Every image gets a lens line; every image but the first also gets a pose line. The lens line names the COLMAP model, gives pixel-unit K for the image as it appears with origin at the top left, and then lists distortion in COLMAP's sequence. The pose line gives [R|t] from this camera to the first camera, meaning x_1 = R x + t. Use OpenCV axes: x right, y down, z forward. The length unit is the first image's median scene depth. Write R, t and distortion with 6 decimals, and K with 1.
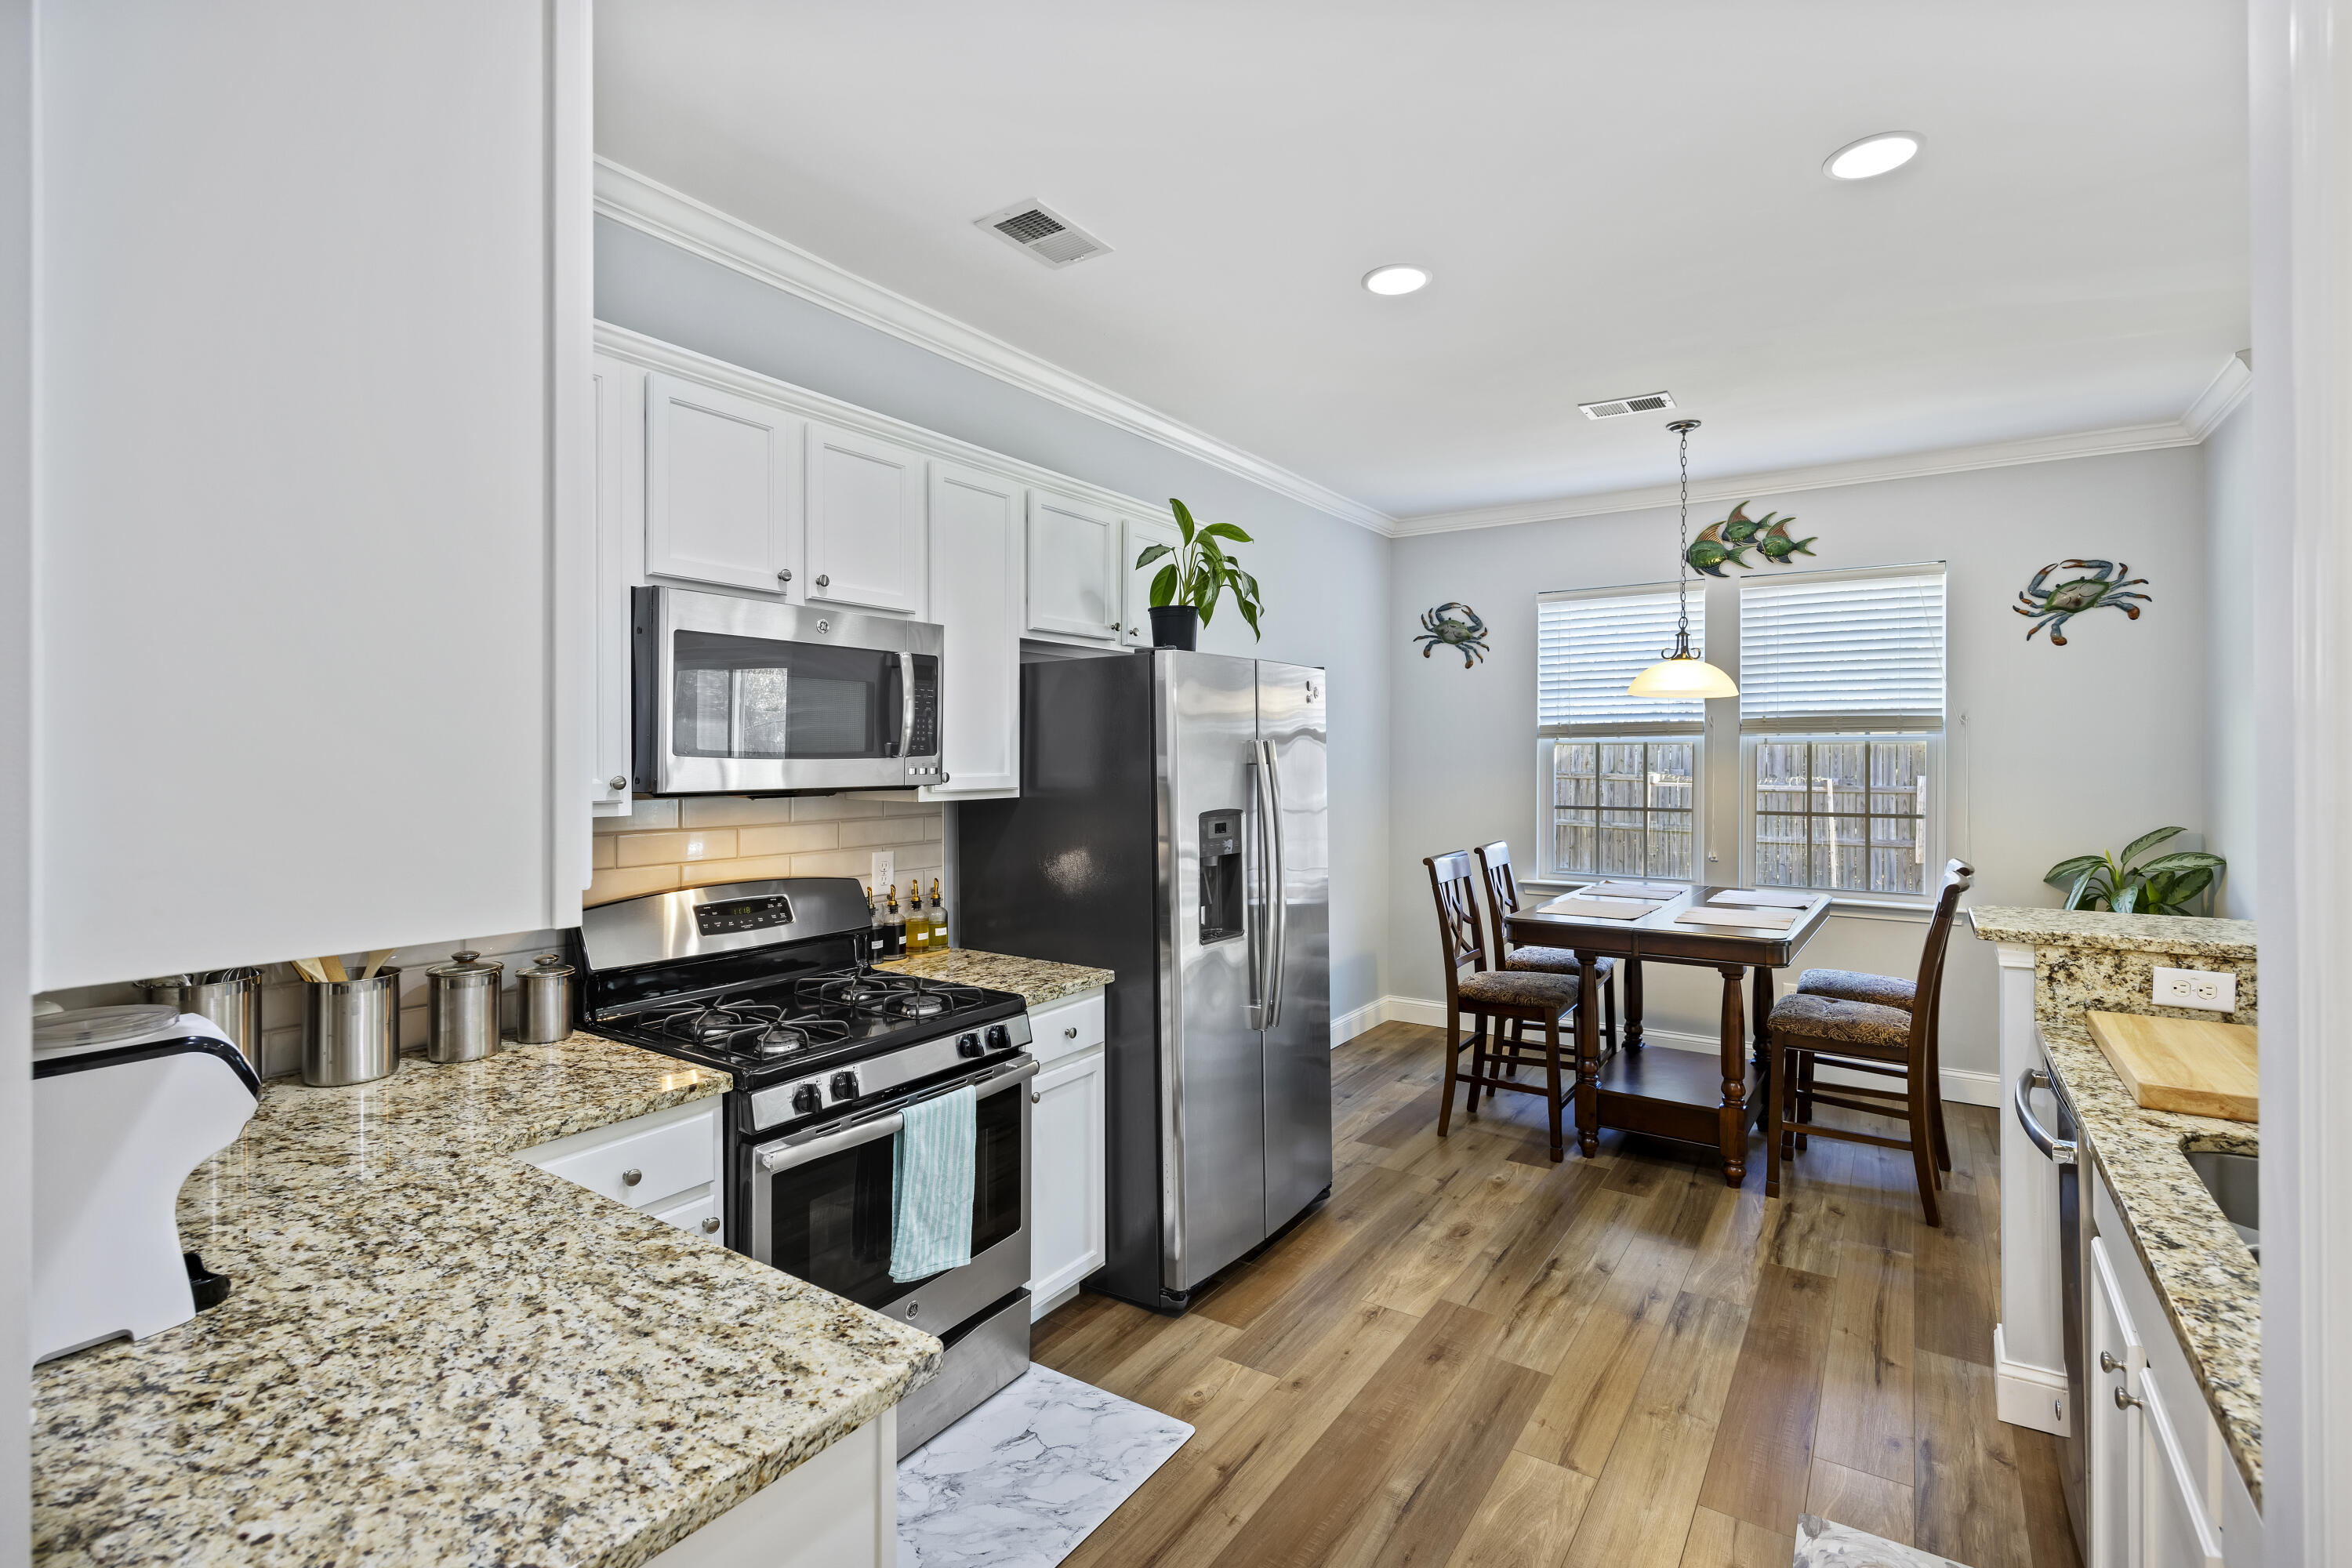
lens RADIAL K [[1064.3, 0, 1176.0], [0, 1064.3, 766.9], [0, 0, 1]] dist [-0.010726, 0.001612]
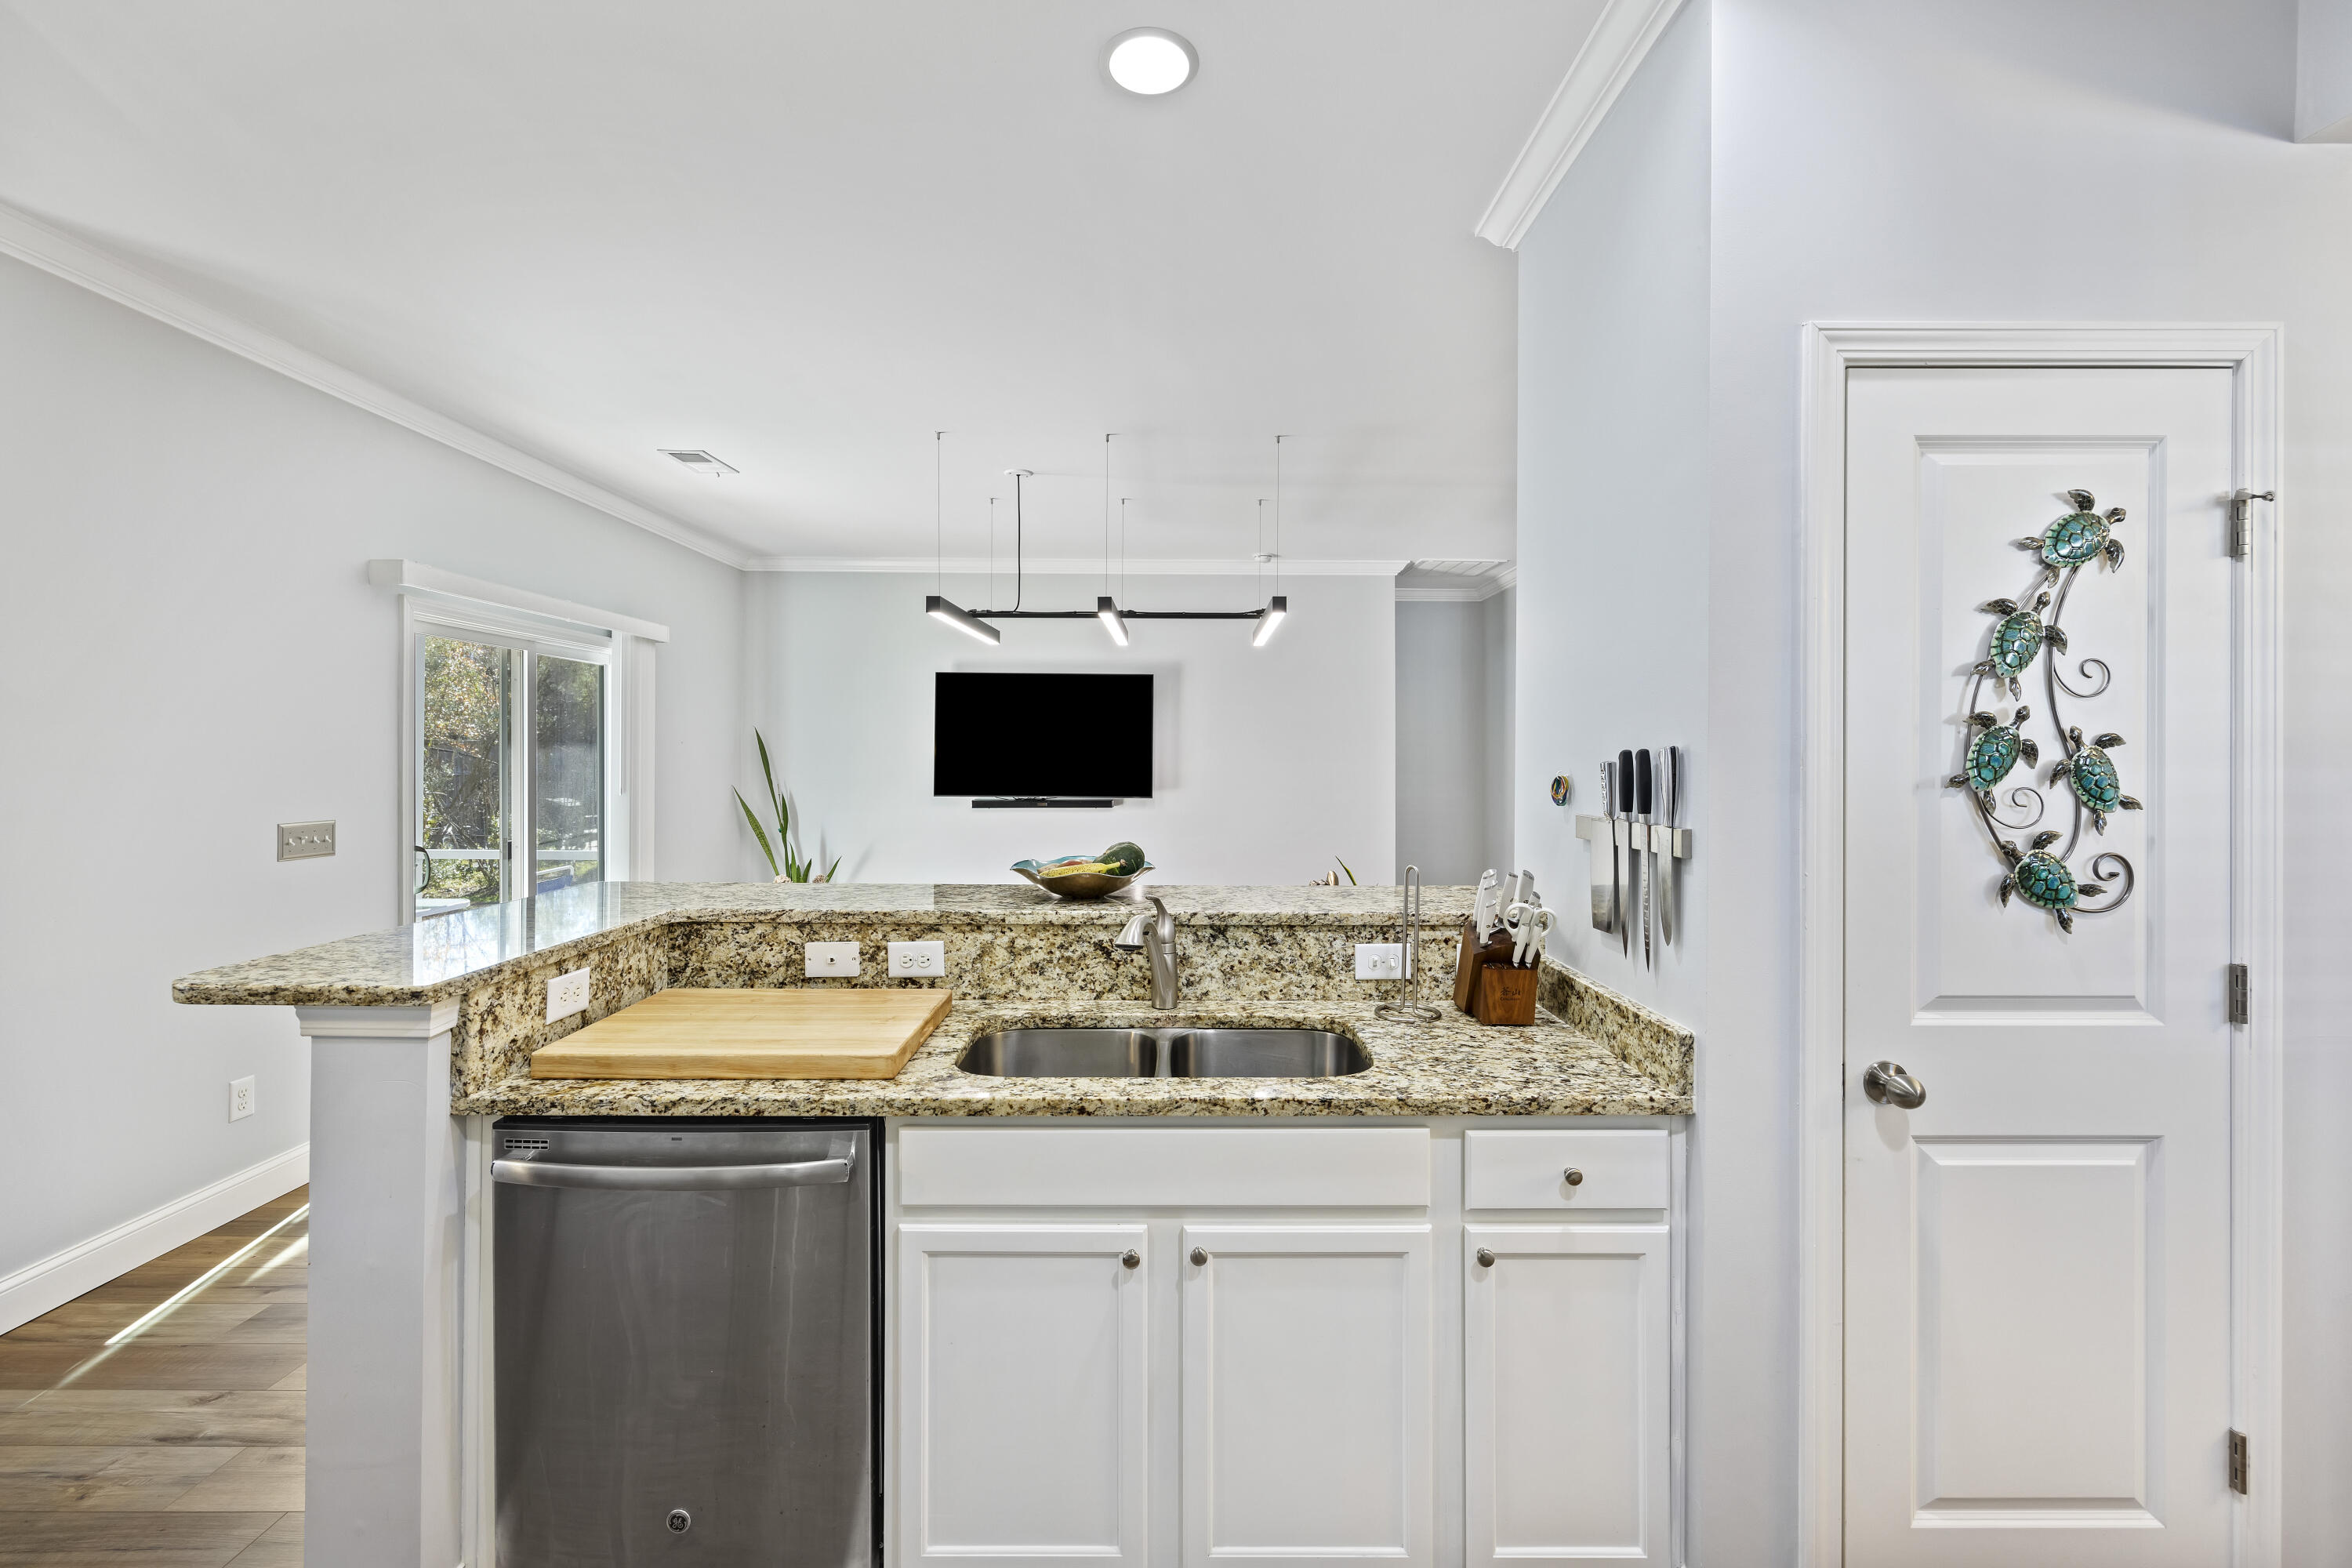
lens RADIAL K [[964.8, 0, 1177.6], [0, 964.8, 756.5], [0, 0, 1]] dist [-0.002630, 0.000272]
pose [[-0.565264, 0.000907, 0.824910, -0.009847], [0.002641, 0.999996, 0.000711, 0.006078], [-0.824906, 0.002581, -0.565264, 0.844947]]
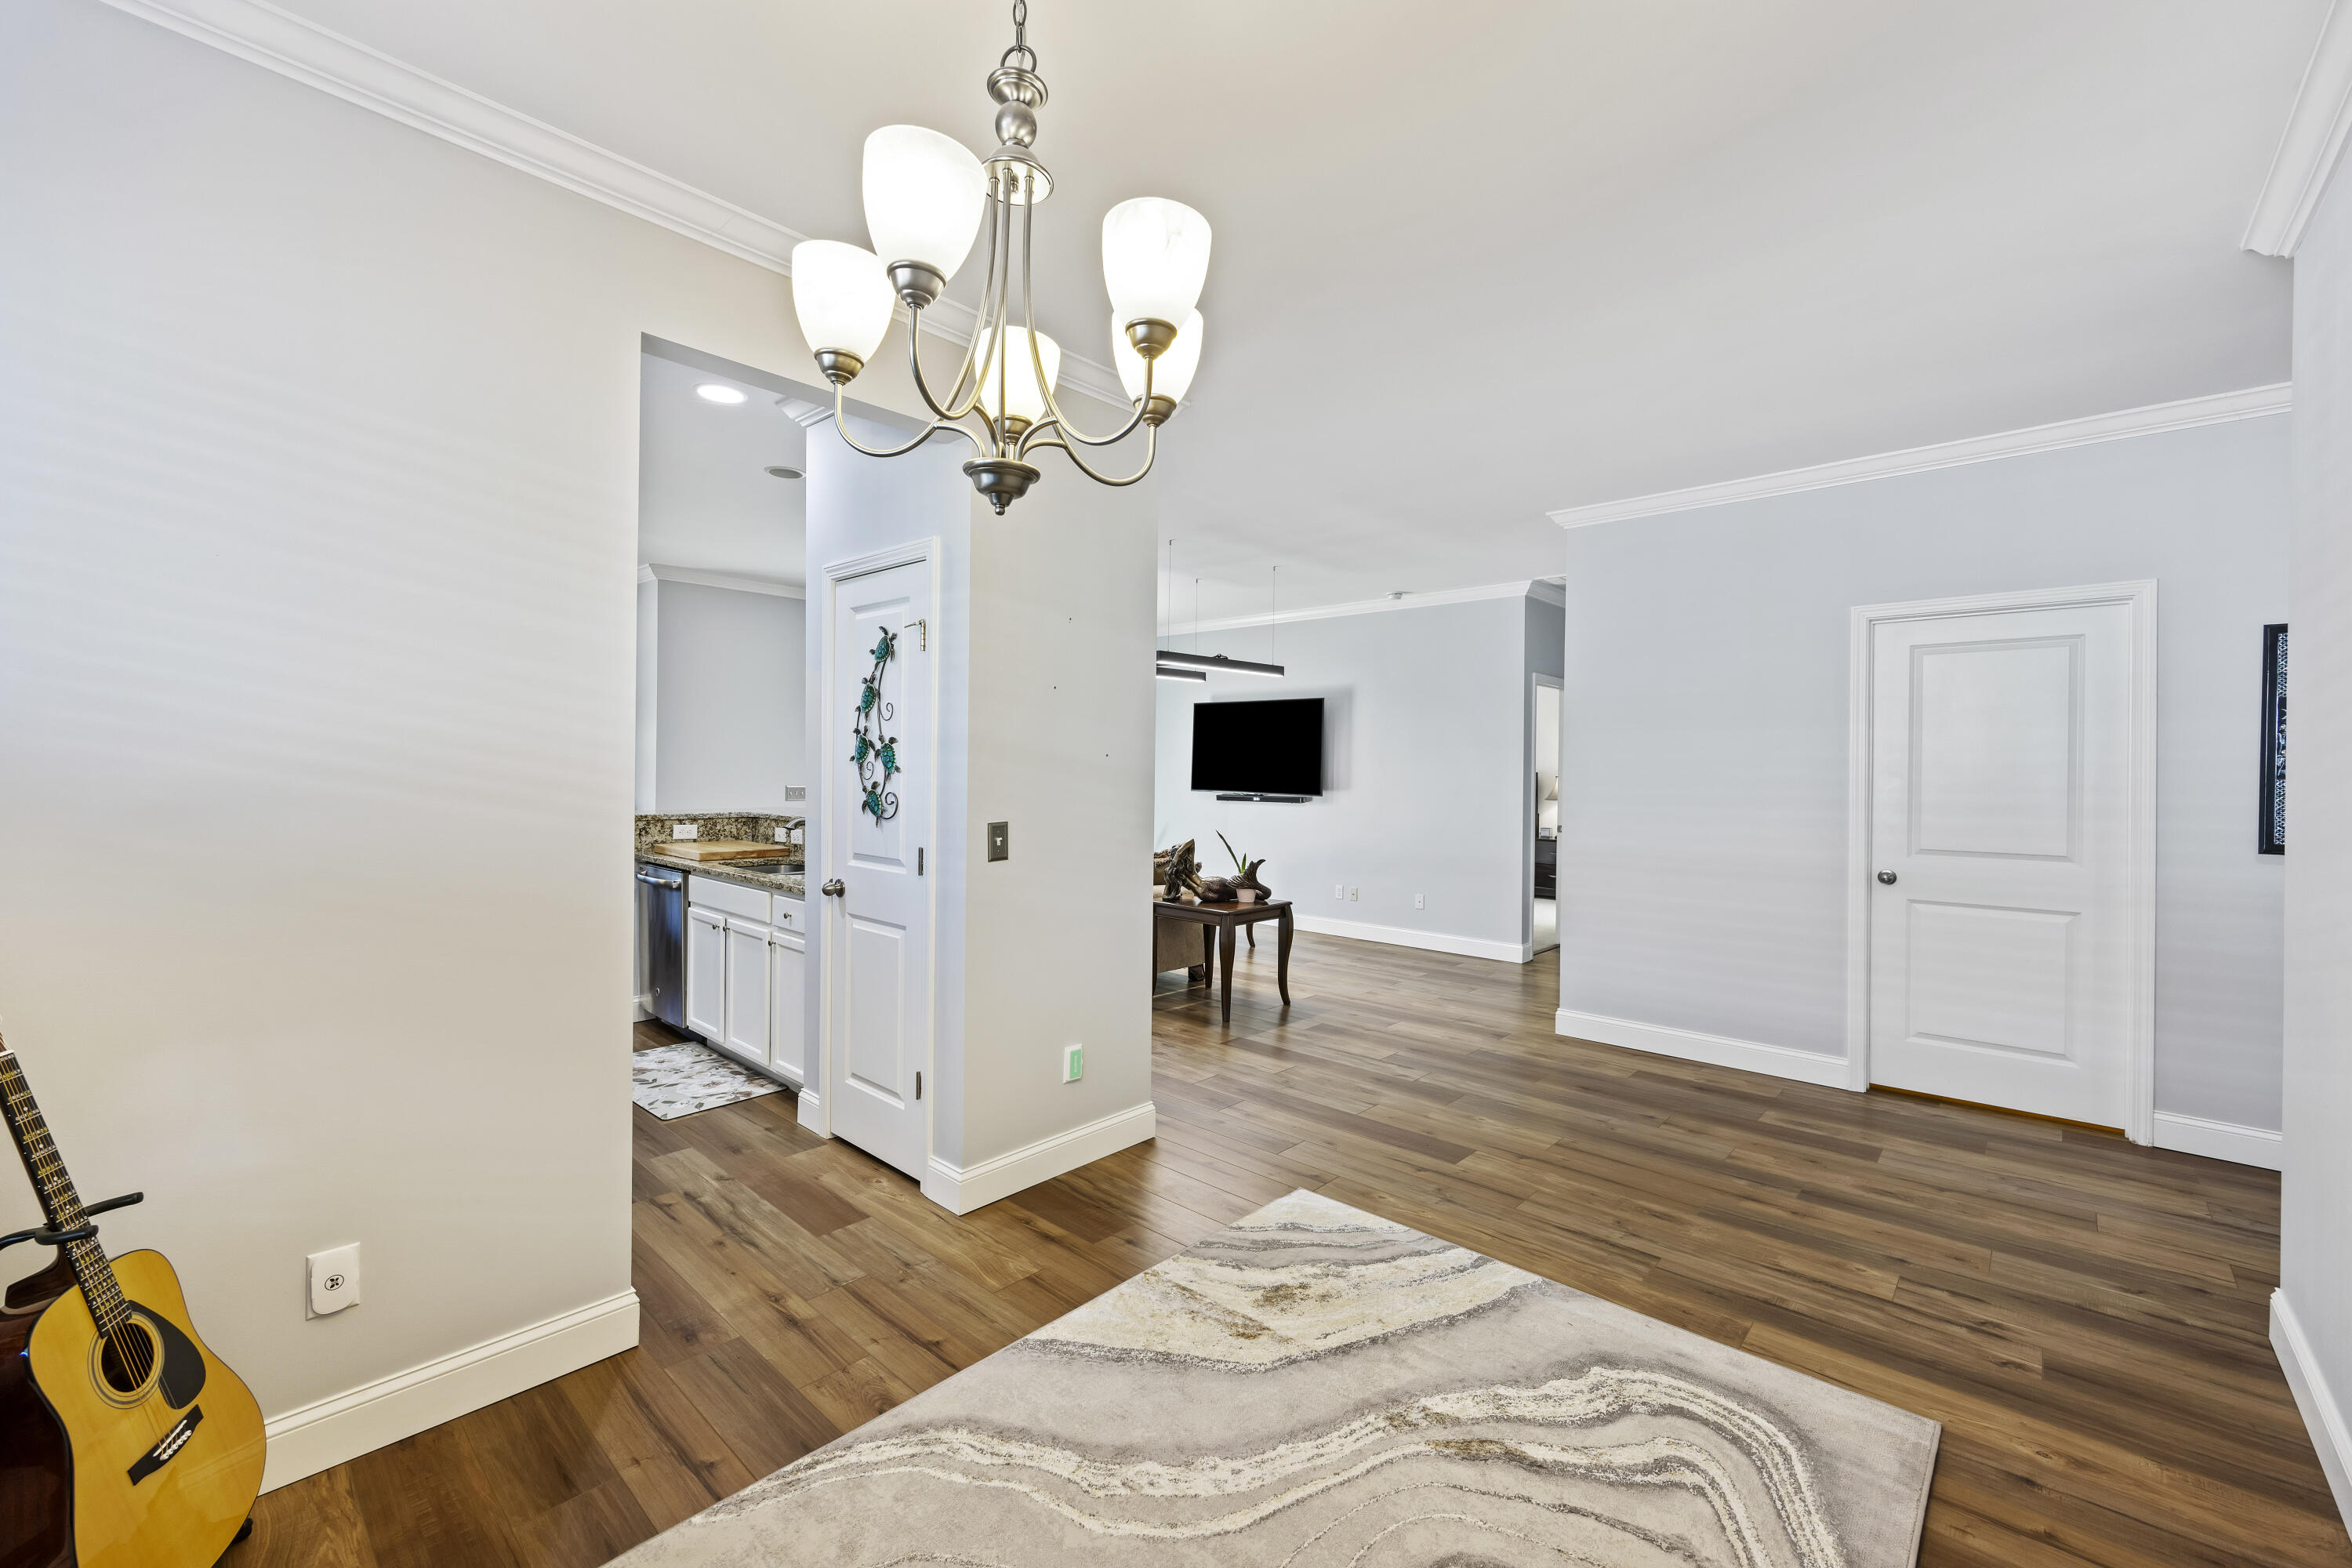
lens RADIAL K [[964.8, 0, 1181.4], [0, 964.8, 781.2], [0, 0, 1]] dist [-0.002630, 0.000272]
pose [[0.148583, -0.010413, 0.988845, -1.018865], [-0.011792, 0.999855, 0.012301, 0.031629], [-0.988830, -0.013489, 0.148439, -0.483558]]
